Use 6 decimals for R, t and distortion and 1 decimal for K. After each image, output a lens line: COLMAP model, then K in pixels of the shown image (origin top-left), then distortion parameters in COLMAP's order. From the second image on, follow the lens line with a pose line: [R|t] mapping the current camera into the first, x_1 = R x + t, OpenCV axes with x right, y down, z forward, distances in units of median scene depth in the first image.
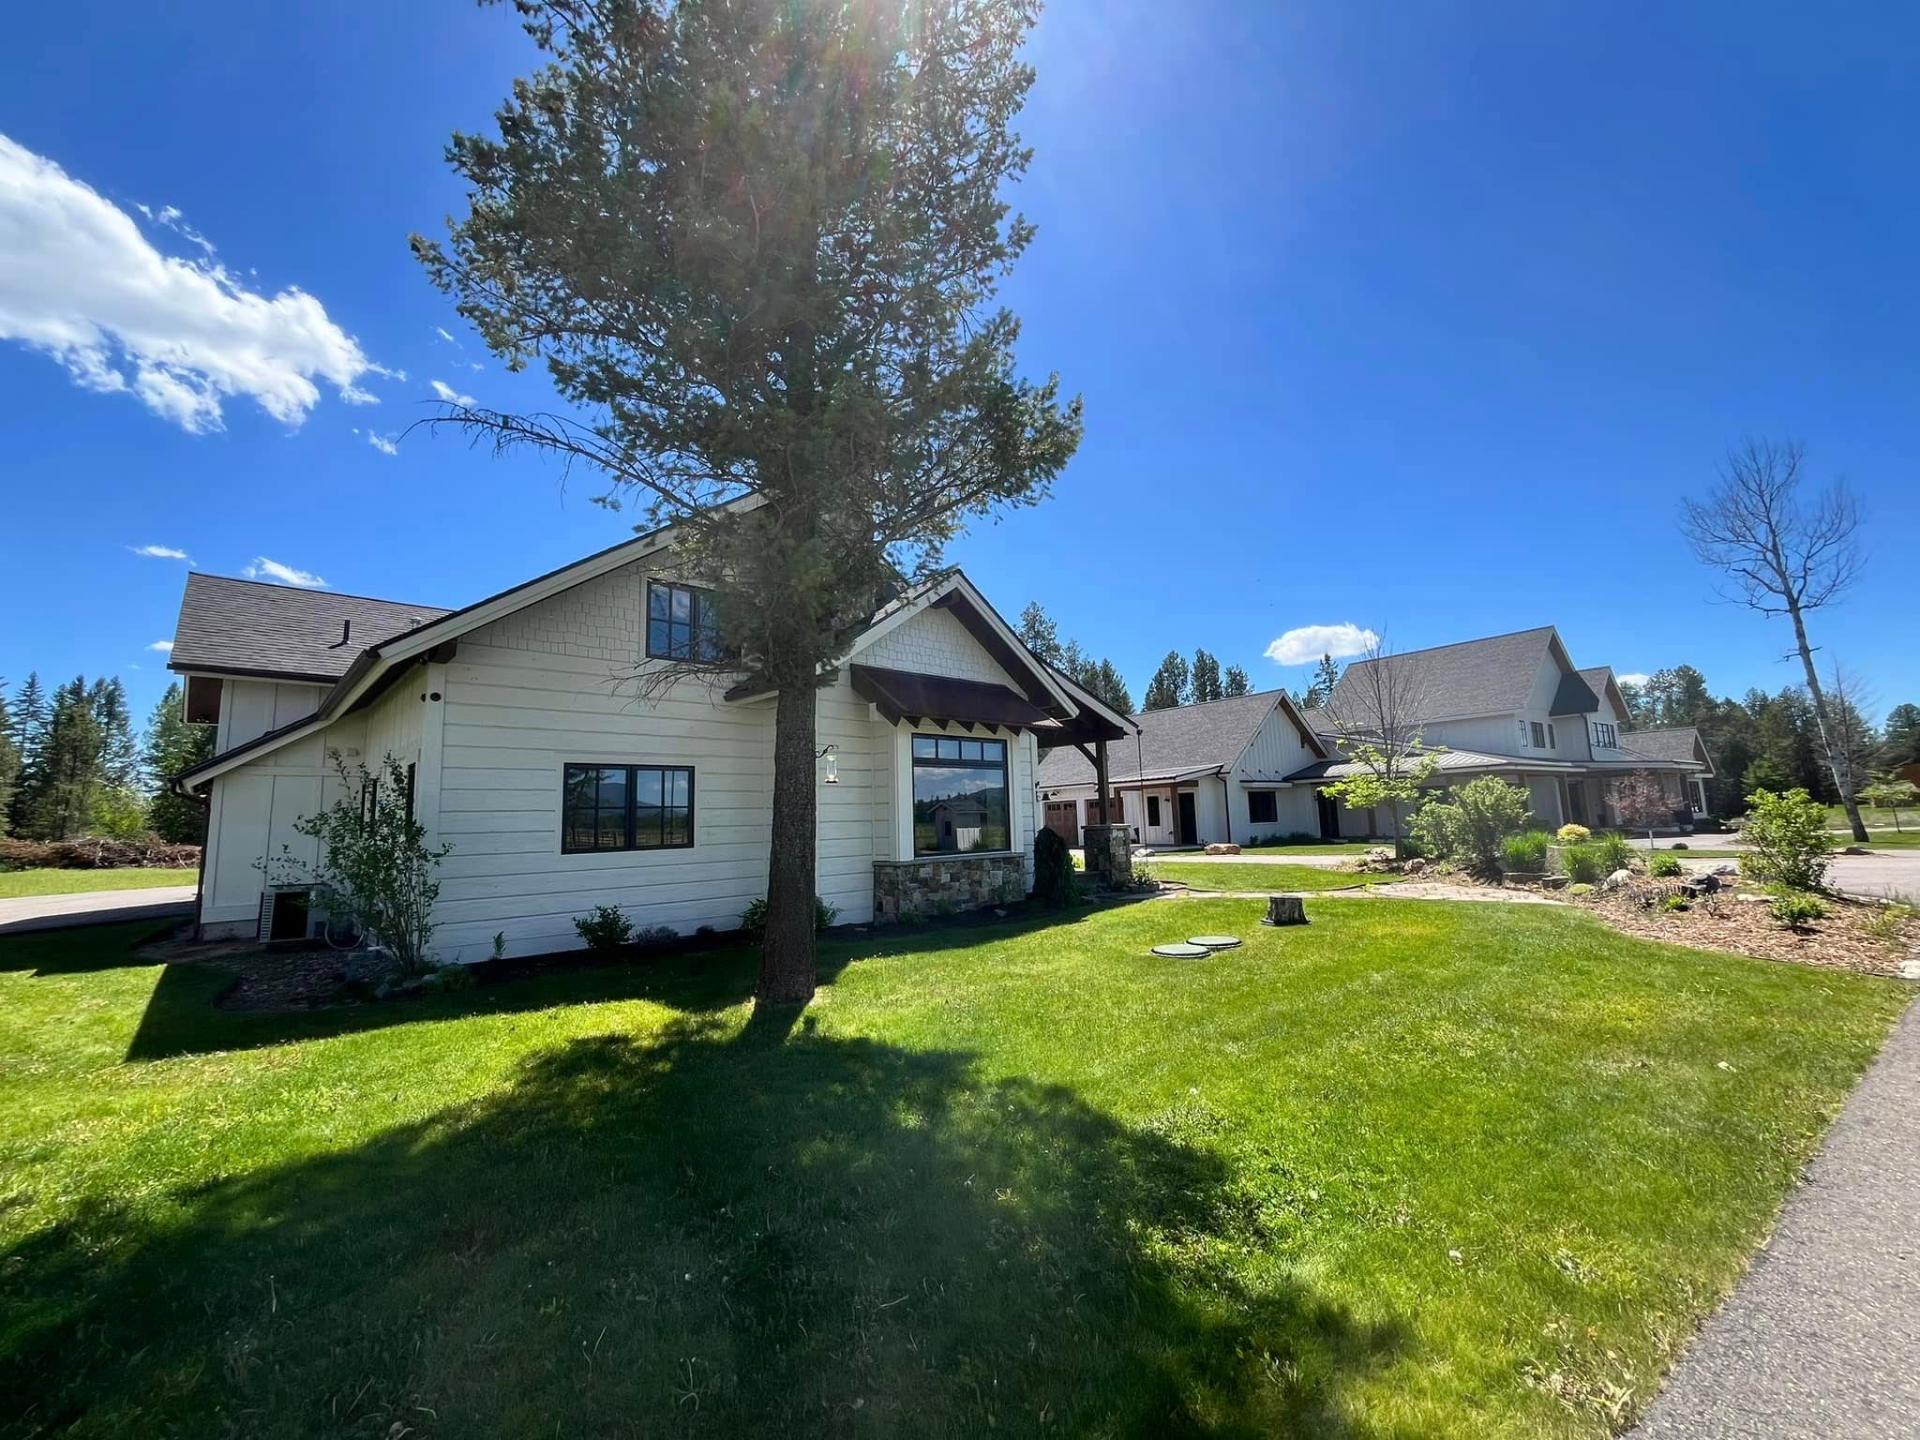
lens RADIAL K [[774.9, 0, 960.0], [0, 774.9, 720.0], [0, 0, 1]] dist [-0.003861, 0.000047]
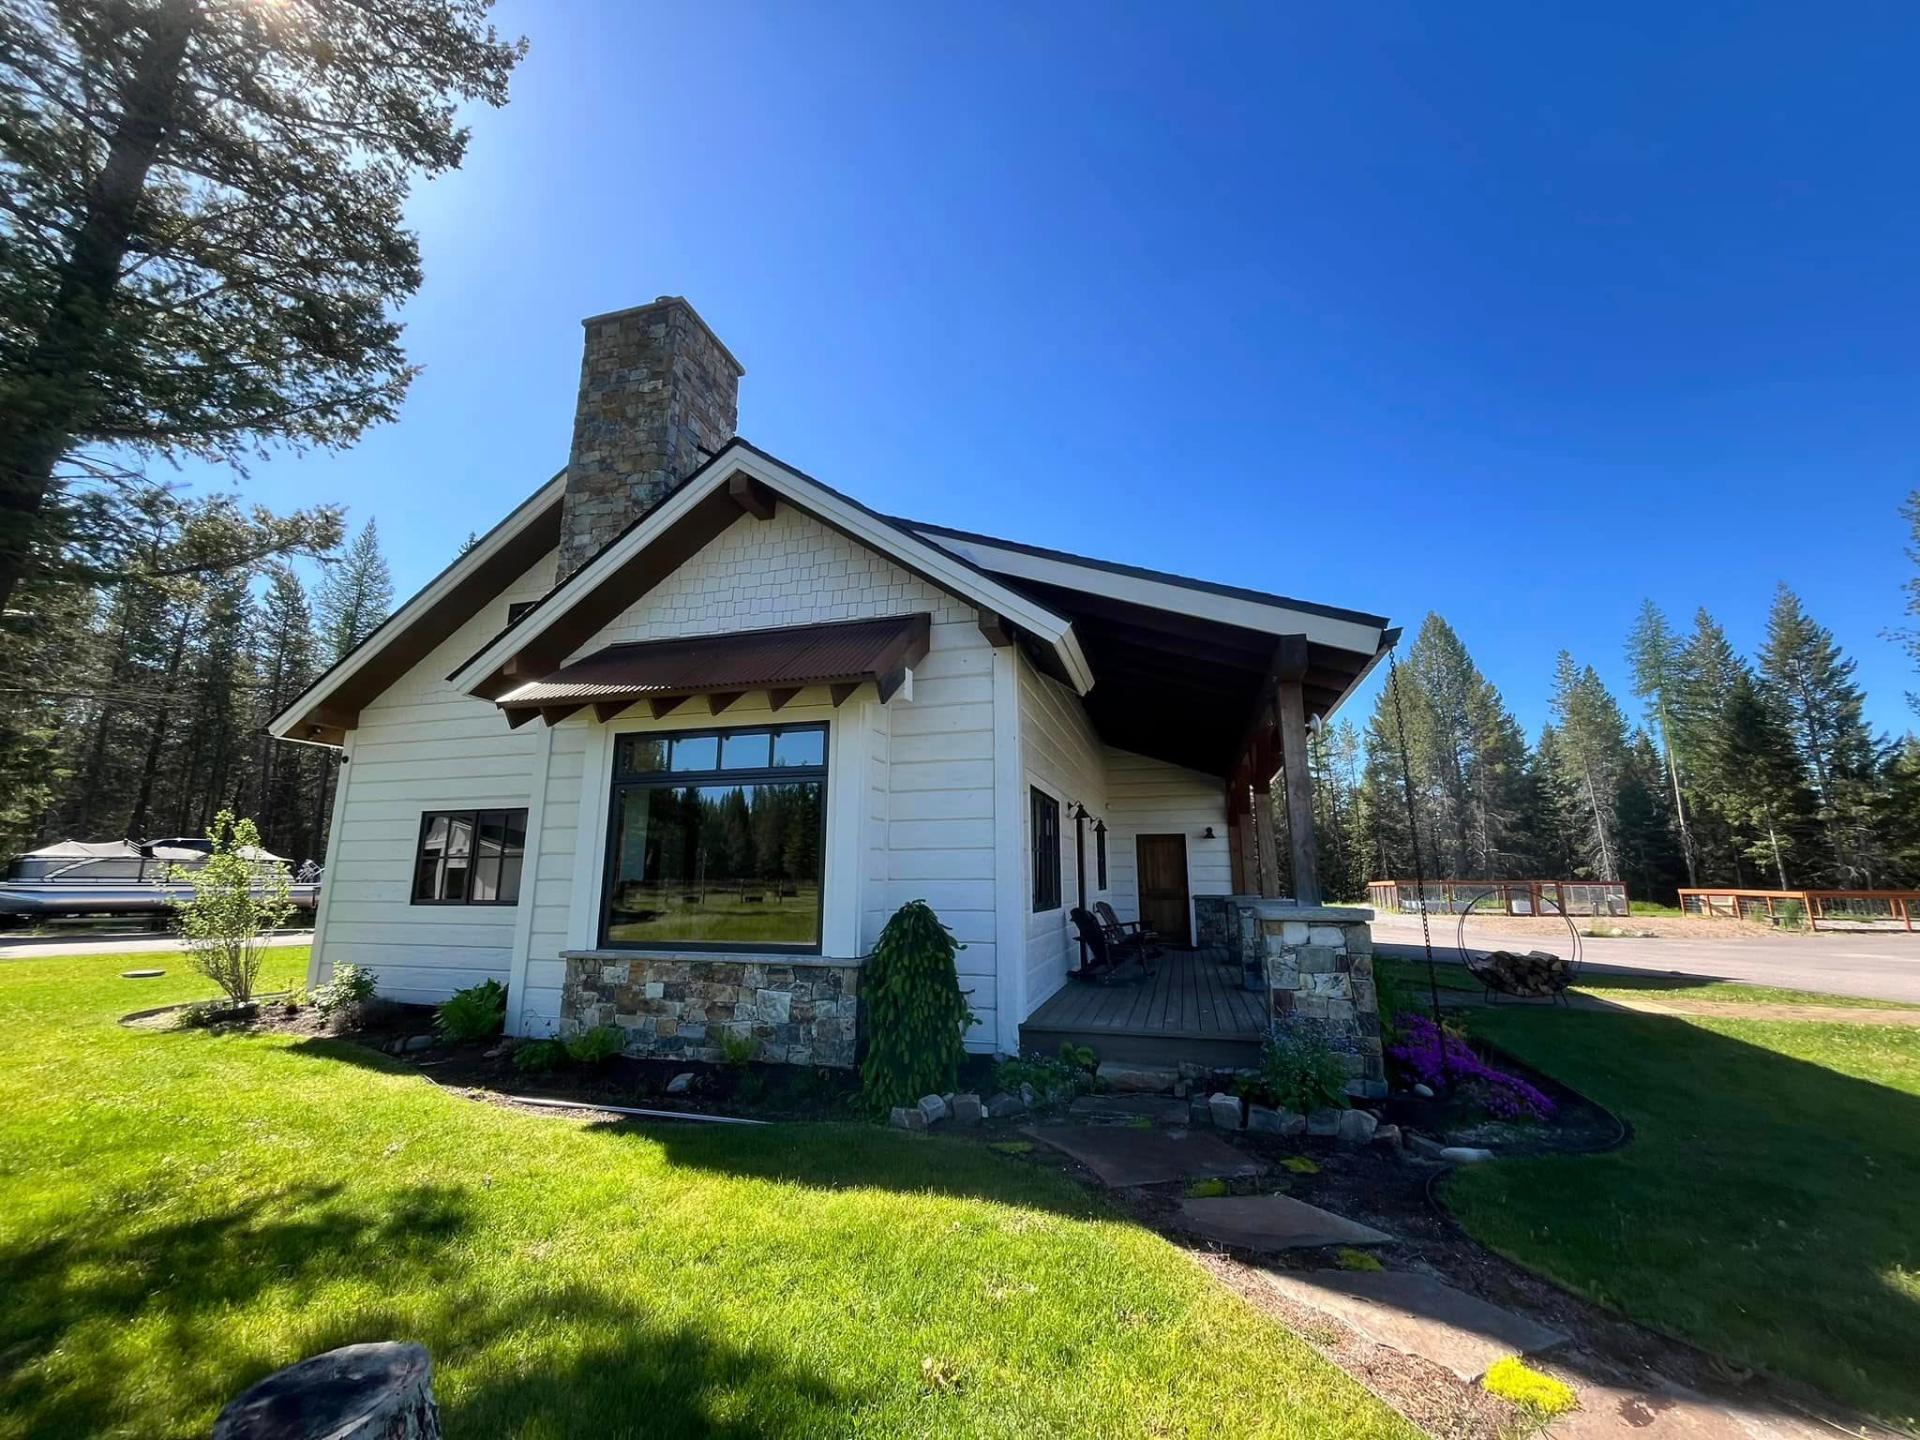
lens RADIAL K [[774.9, 0, 960.0], [0, 774.9, 720.0], [0, 0, 1]] dist [-0.003861, 0.000047]
pose [[0.503174, -0.144815, -0.851965, 0.572653], [0.096252, 0.989117, -0.111281, 0.096388], [0.858808, -0.026010, 0.511637, 0.900779]]
